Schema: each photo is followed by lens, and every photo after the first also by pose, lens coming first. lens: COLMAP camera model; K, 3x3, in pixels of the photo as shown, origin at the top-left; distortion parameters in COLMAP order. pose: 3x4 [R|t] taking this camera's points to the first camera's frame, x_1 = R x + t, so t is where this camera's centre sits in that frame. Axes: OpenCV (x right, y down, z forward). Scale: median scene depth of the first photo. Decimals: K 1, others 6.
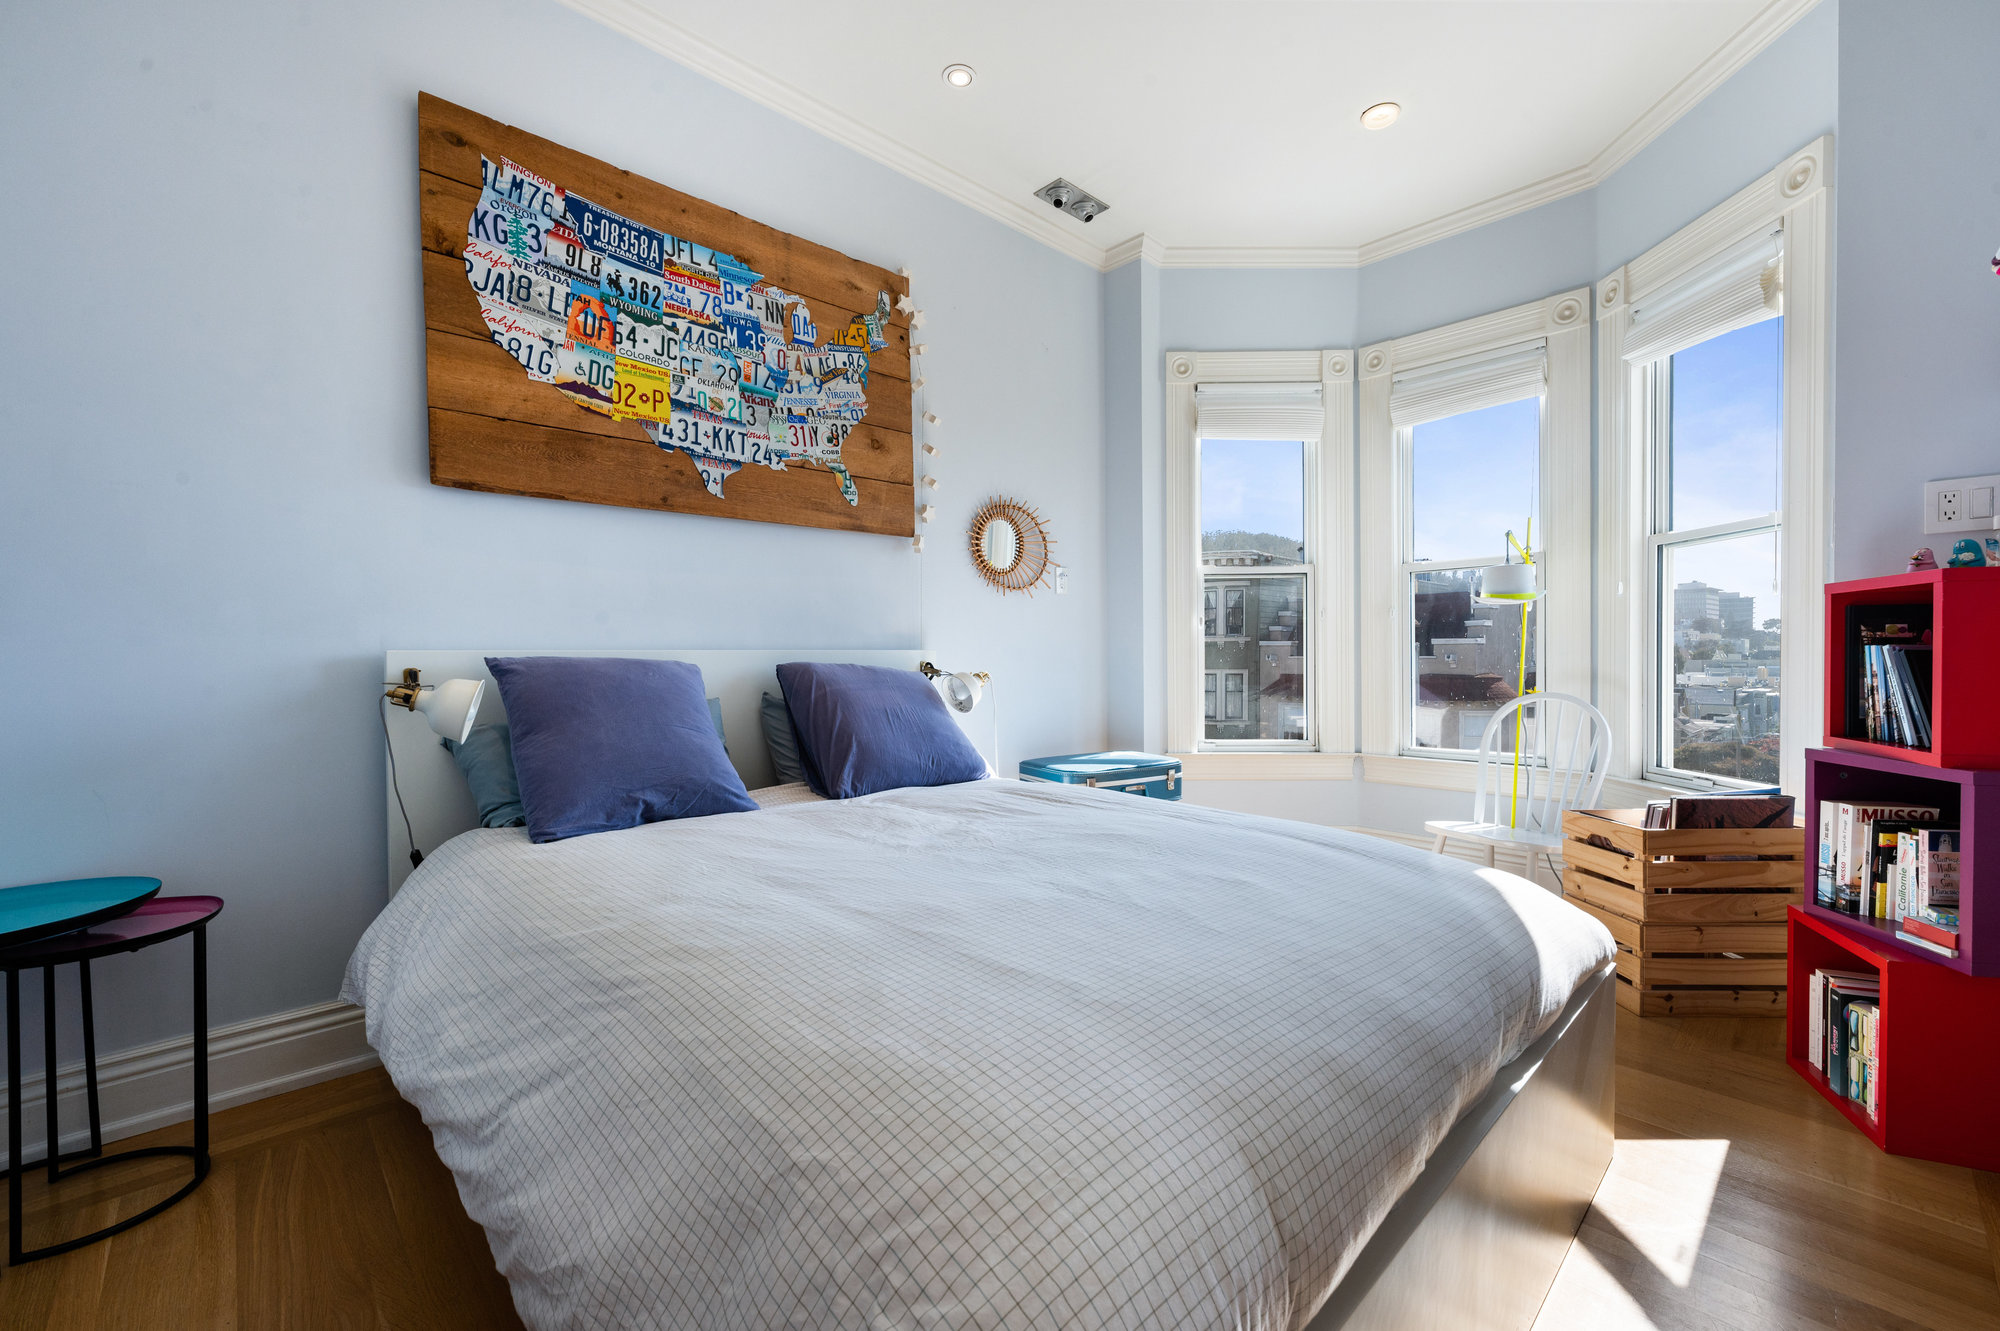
lens RADIAL K [[799.3, 0, 1005.8], [0, 799.3, 669.2], [0, 0, 1]] dist [0.003857, -0.001676]
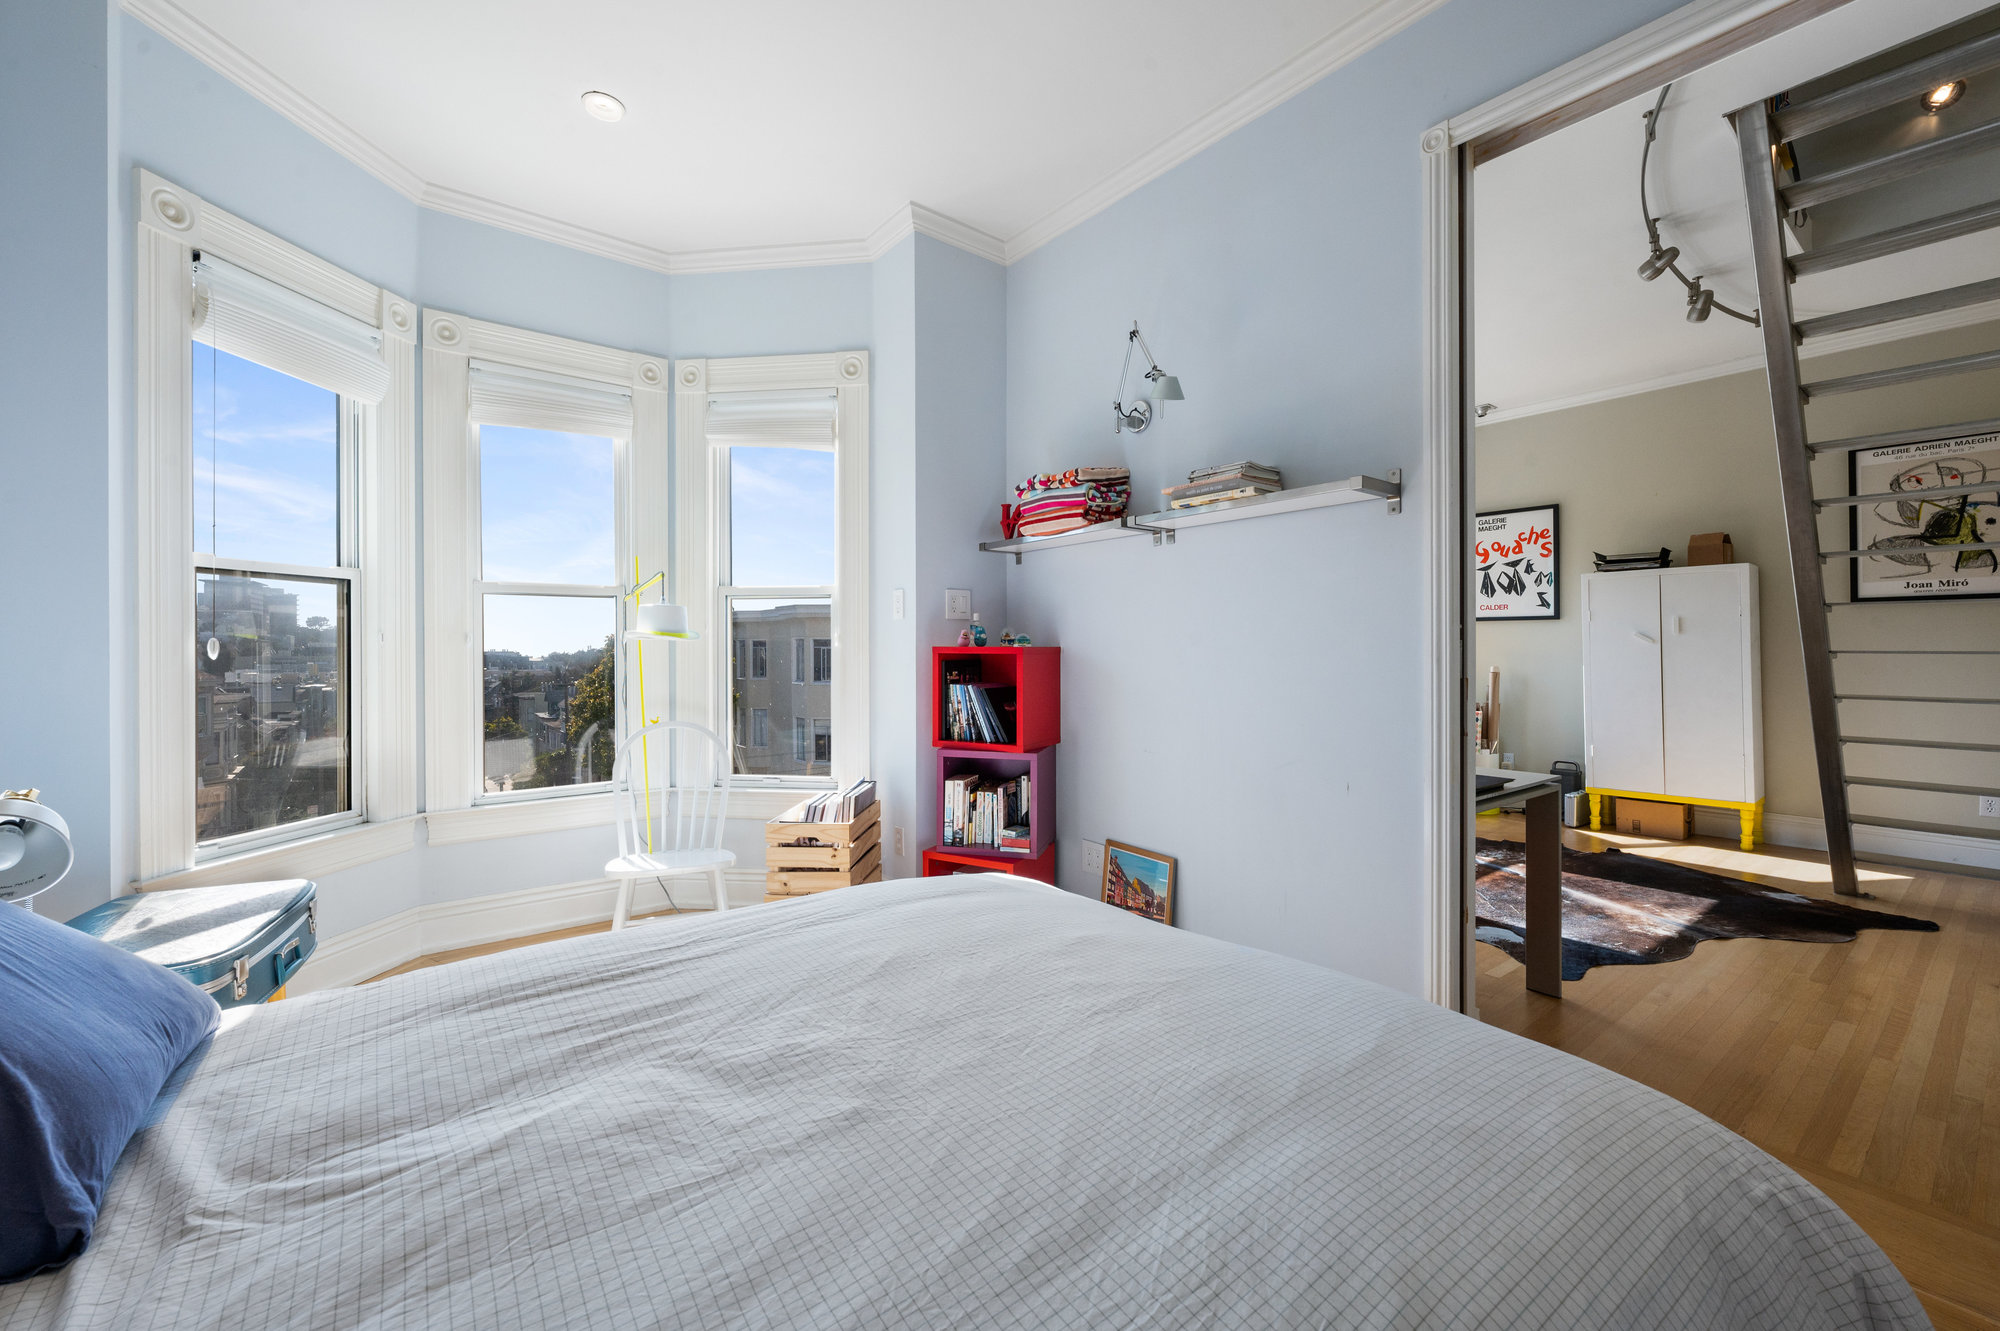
lens RADIAL K [[799.3, 0, 998.0], [0, 799.3, 651.5], [0, 0, 1]] dist [0.003857, -0.001676]
pose [[0.118199, 0.002545, 0.992987, -0.474882], [0.015817, 0.999865, -0.004445, -0.073085], [-0.992864, 0.016231, 0.118142, 0.568475]]
